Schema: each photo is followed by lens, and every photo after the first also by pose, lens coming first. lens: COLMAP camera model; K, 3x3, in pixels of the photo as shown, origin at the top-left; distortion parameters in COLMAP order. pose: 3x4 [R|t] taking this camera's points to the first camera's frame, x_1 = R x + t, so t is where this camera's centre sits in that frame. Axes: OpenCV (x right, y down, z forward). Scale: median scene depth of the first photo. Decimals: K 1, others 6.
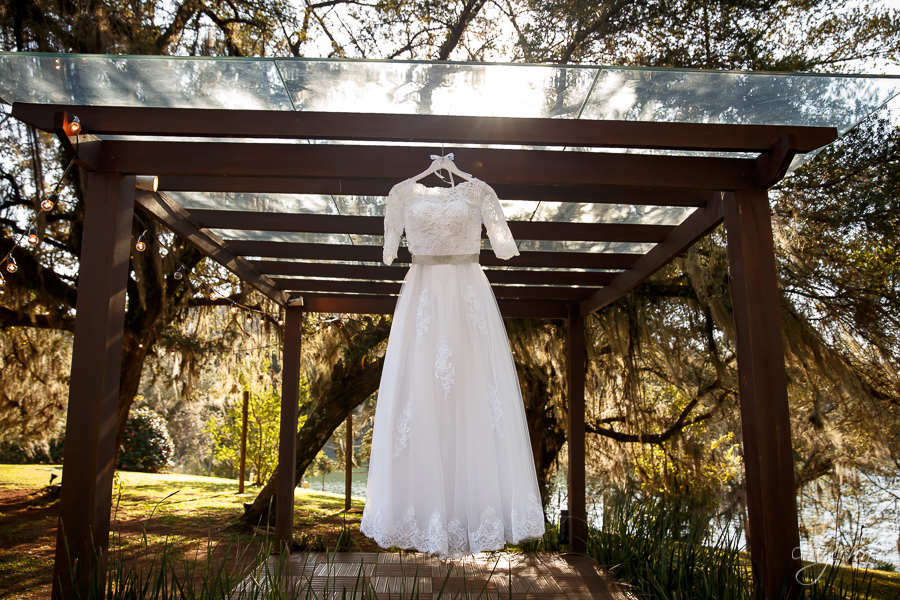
lens RADIAL K [[695.7, 0, 450.0], [0, 695.7, 300.0], [0, 0, 1]] dist [-0.000394, -0.000234]
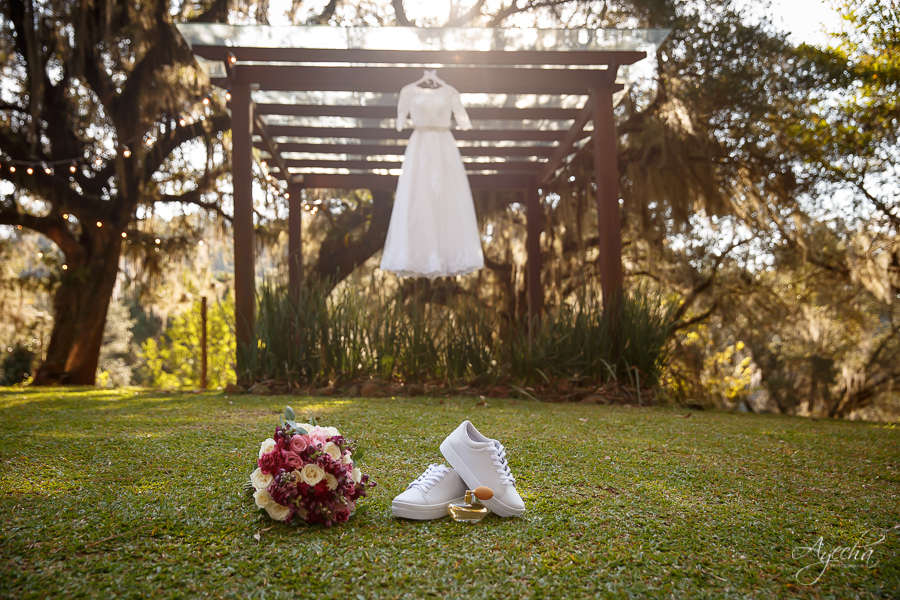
lens RADIAL K [[1015.2, 0, 450.0], [0, 1015.2, 300.0], [0, 0, 1]] dist [0.025444, 0.003992]
pose [[0.998833, -0.026788, 0.040194, -0.071829], [0.023652, 0.996784, 0.076560, 0.162809], [-0.042116, -0.075520, 0.996254, -1.490038]]
